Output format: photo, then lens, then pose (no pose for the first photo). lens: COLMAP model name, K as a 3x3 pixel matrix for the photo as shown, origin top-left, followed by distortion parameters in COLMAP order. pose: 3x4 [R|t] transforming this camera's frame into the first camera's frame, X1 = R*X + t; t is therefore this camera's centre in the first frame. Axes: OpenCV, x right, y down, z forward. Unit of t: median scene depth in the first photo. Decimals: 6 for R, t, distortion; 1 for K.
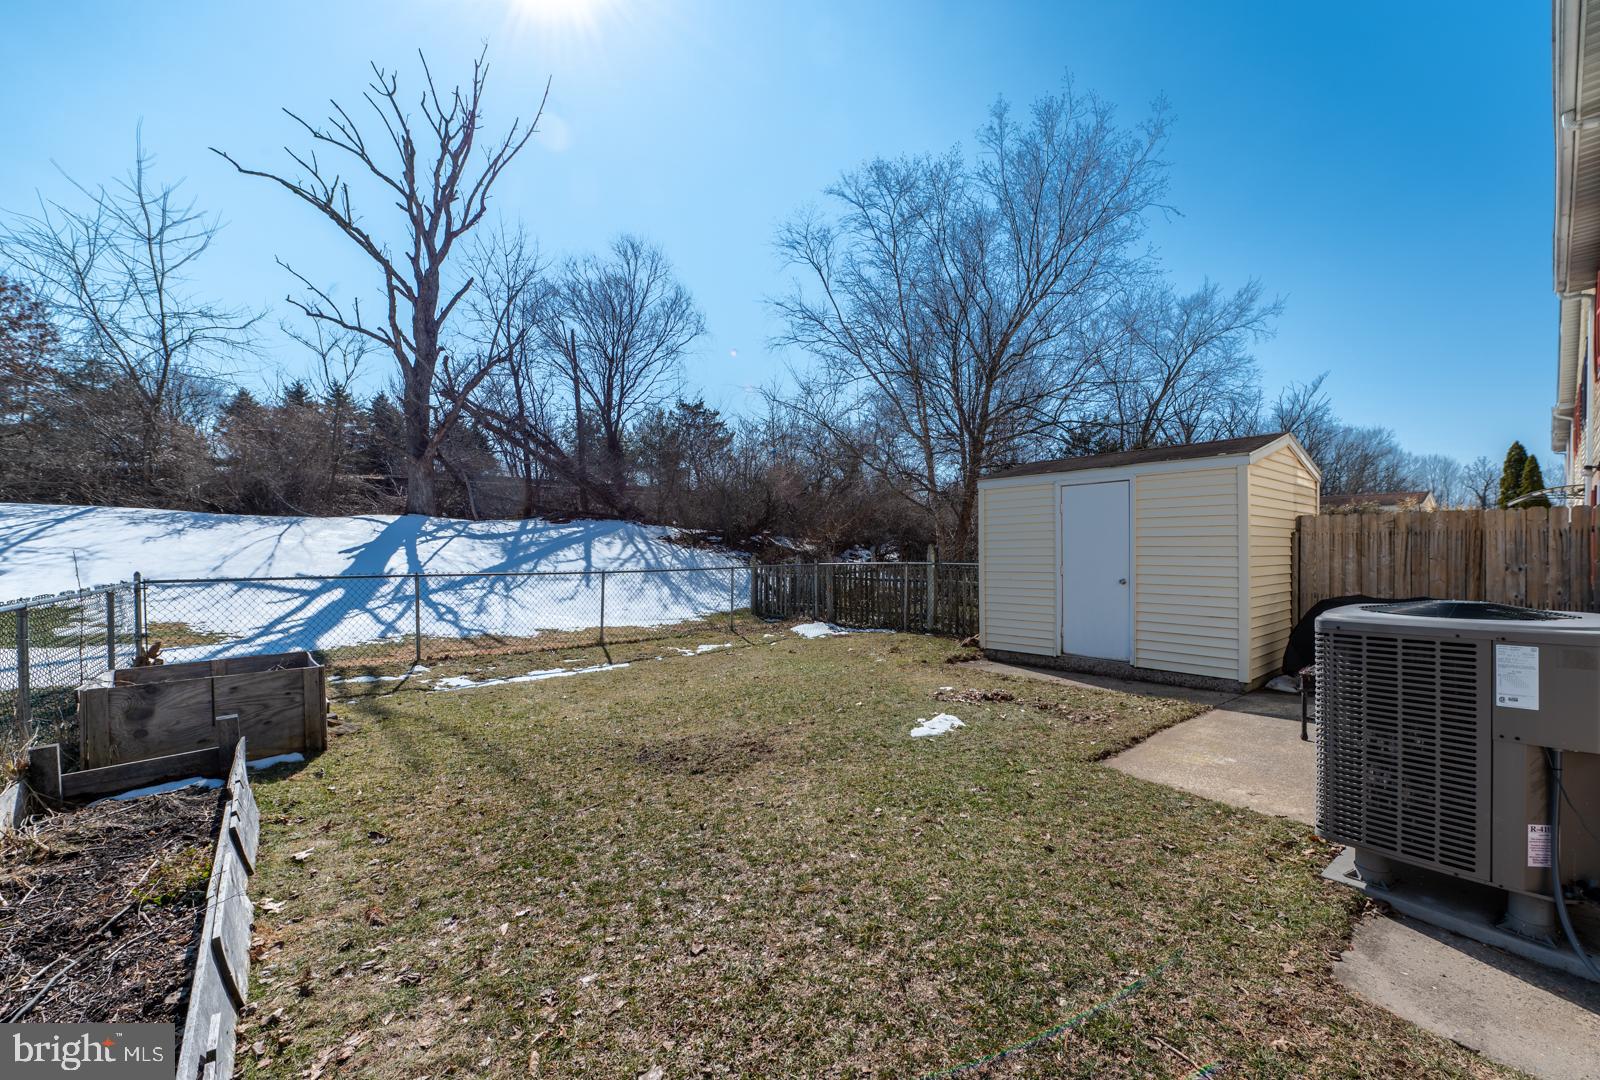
lens RADIAL K [[654.3, 0, 801.9], [0, 654.3, 543.2], [0, 0, 1]] dist [0.000693, 0.000017]
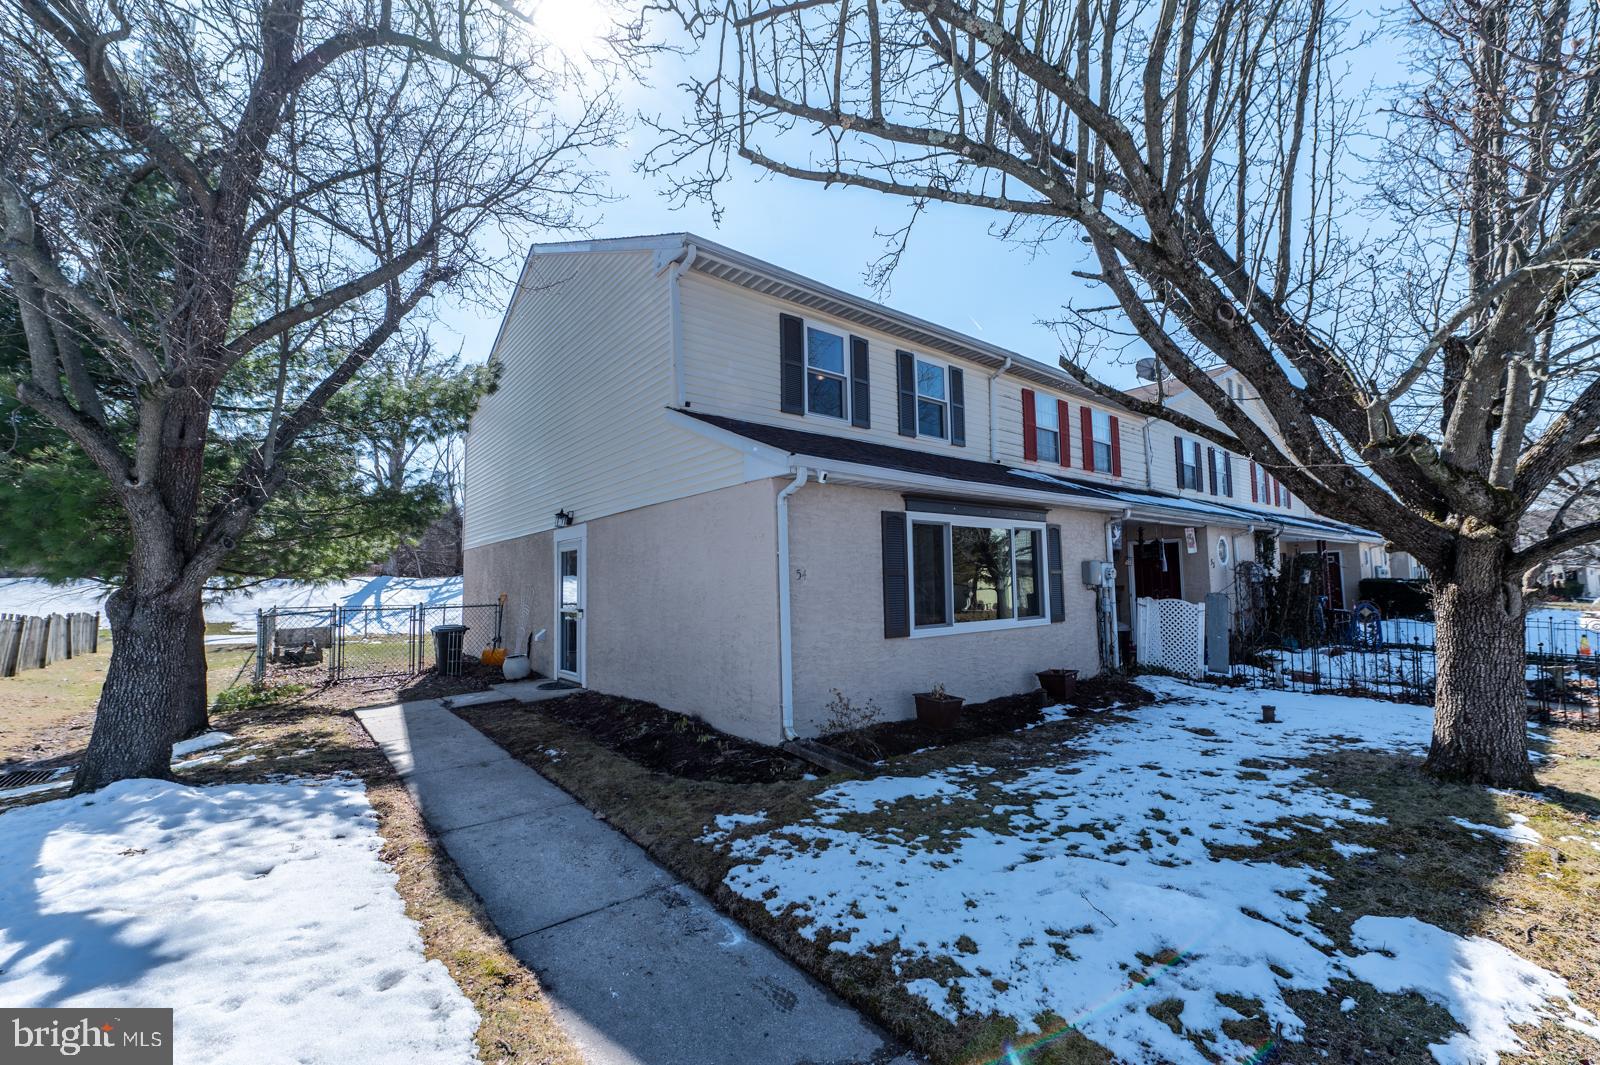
lens RADIAL K [[650.8, 0, 792.9], [0, 650.8, 537.0], [0, 0, 1]] dist [-0.007459, -0.000136]
pose [[0.999305, -0.017527, -0.032912, 0.579920], [0.015185, 0.997424, -0.070102, -0.008845], [0.034056, 0.069553, 0.996997, -0.733167]]
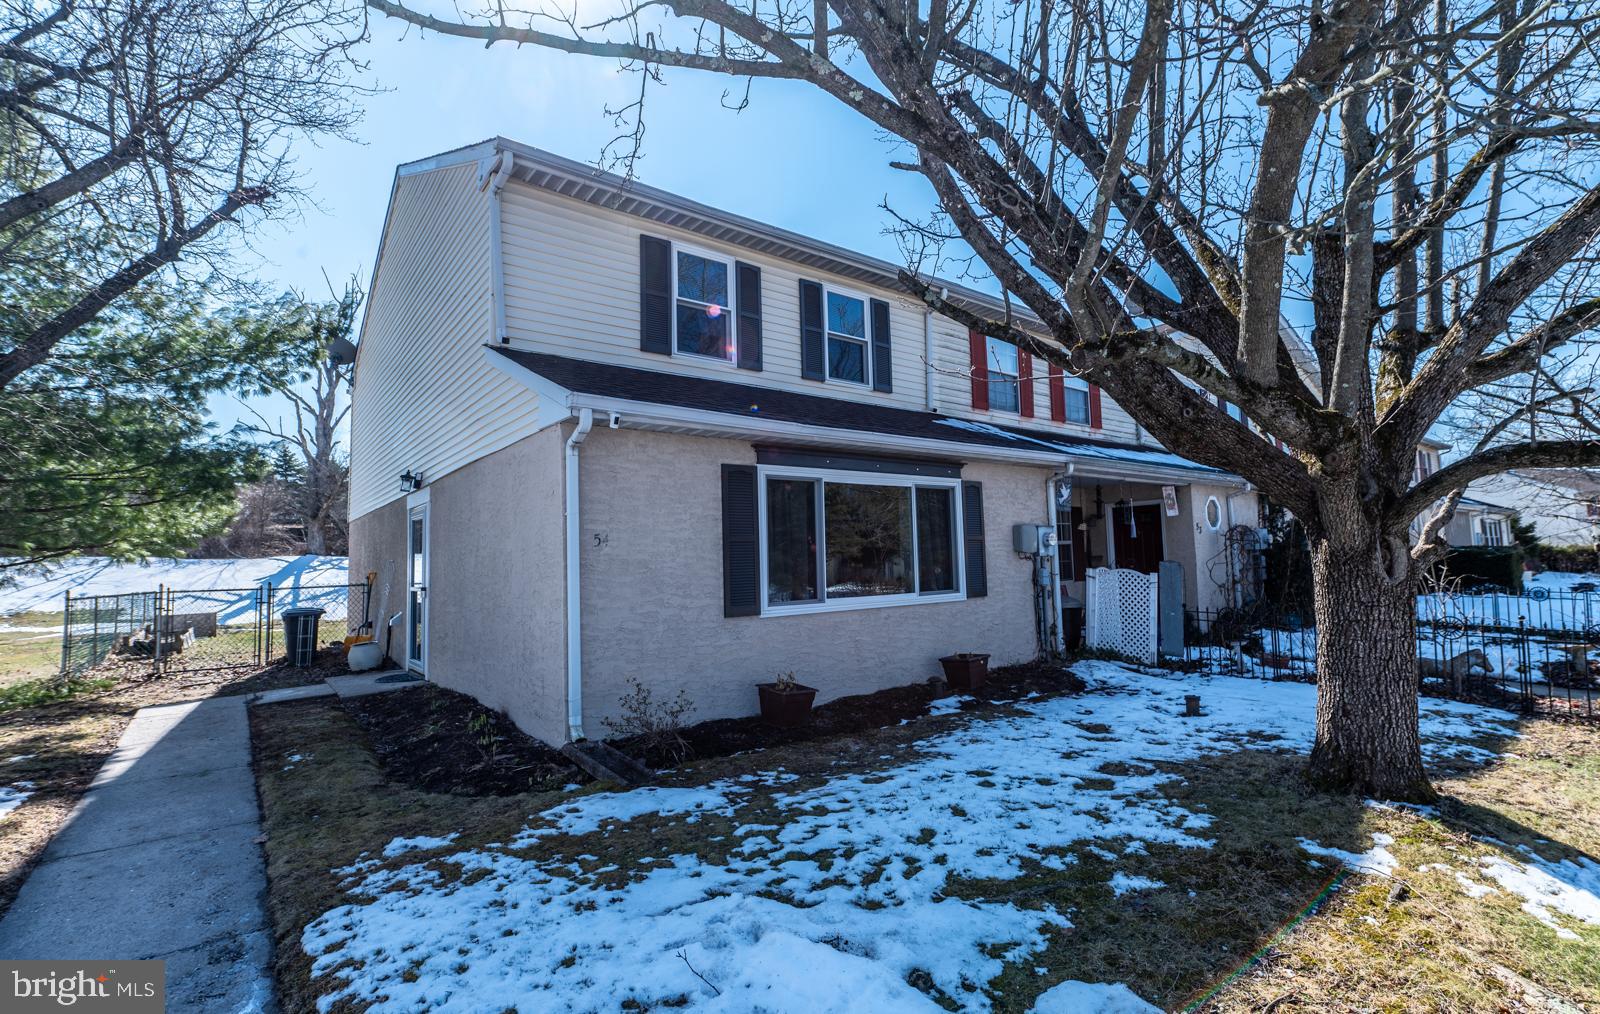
lens RADIAL K [[734.1, 0, 799.2], [0, 734.1, 501.9], [0, 0, 1]] dist [-0.007353, -0.000727]
pose [[0.998786, -0.027916, -0.040582, 0.657914], [0.024653, 0.996586, -0.078797, -0.003417], [0.042643, 0.077701, 0.996064, -0.709383]]
